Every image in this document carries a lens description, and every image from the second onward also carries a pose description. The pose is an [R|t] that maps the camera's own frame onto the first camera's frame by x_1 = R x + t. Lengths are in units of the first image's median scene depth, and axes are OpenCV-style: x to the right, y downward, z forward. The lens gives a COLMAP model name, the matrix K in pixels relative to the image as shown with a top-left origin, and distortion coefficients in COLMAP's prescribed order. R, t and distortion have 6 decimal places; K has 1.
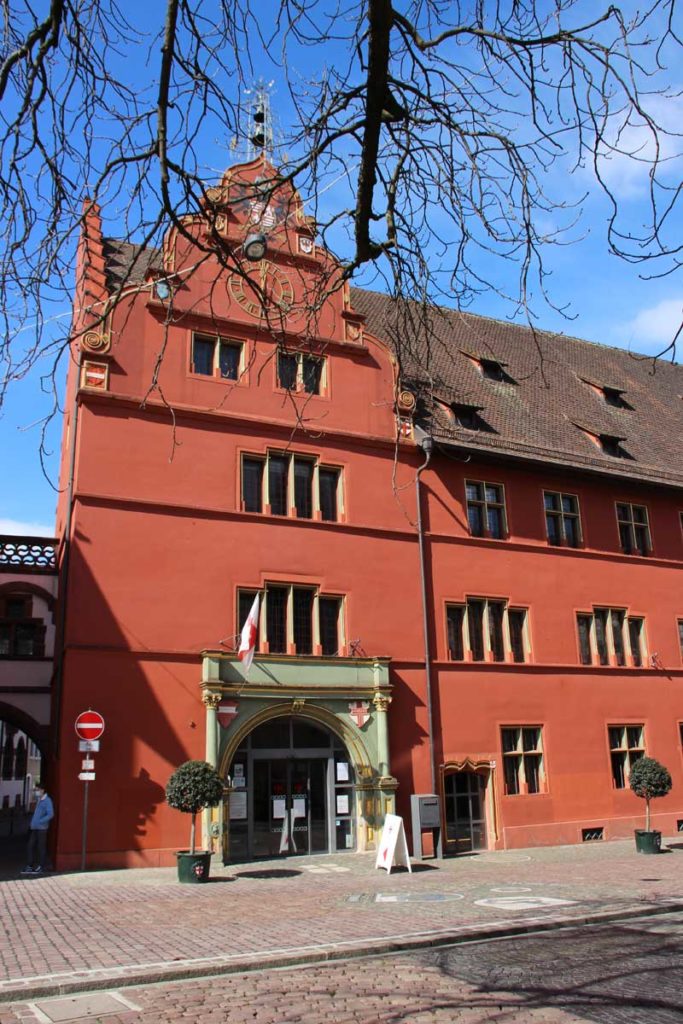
lens RADIAL K [[883.2, 0, 340.3], [0, 883.2, 515.1], [0, 0, 1]] dist [-0.099429, 0.015167]
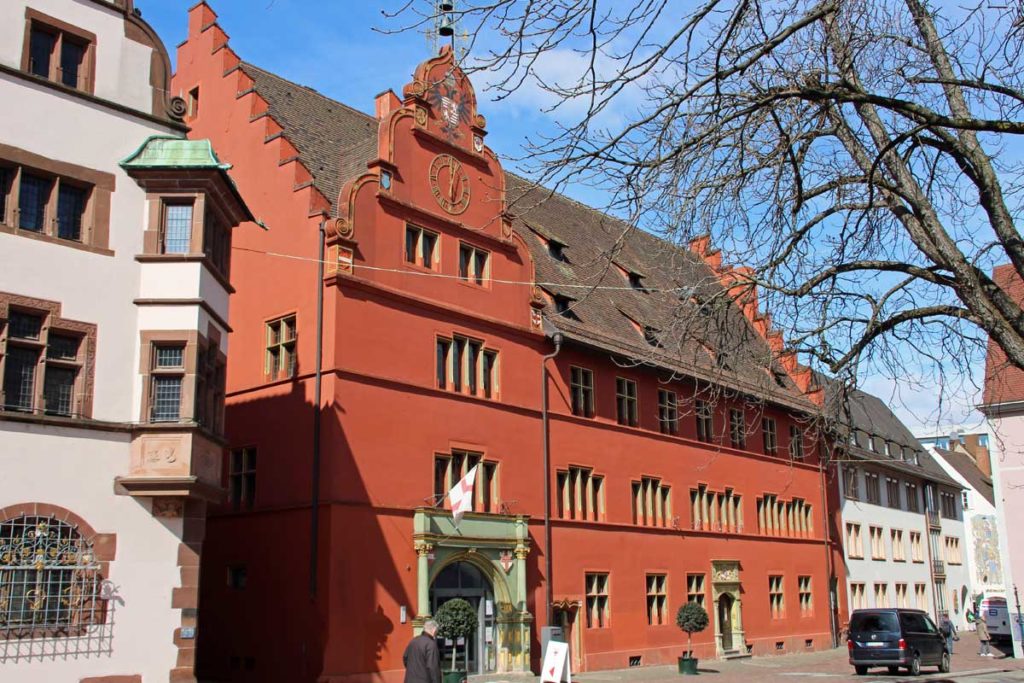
lens RADIAL K [[1214.3, 0, 507.6], [0, 1214.3, 334.0], [0, 0, 1]] dist [-0.002098, 0.000000]
pose [[0.889870, 0.110213, 0.442702, -0.718044], [-0.139914, 0.989549, 0.034886, -0.138252], [-0.434231, -0.092984, 0.895990, -0.462703]]
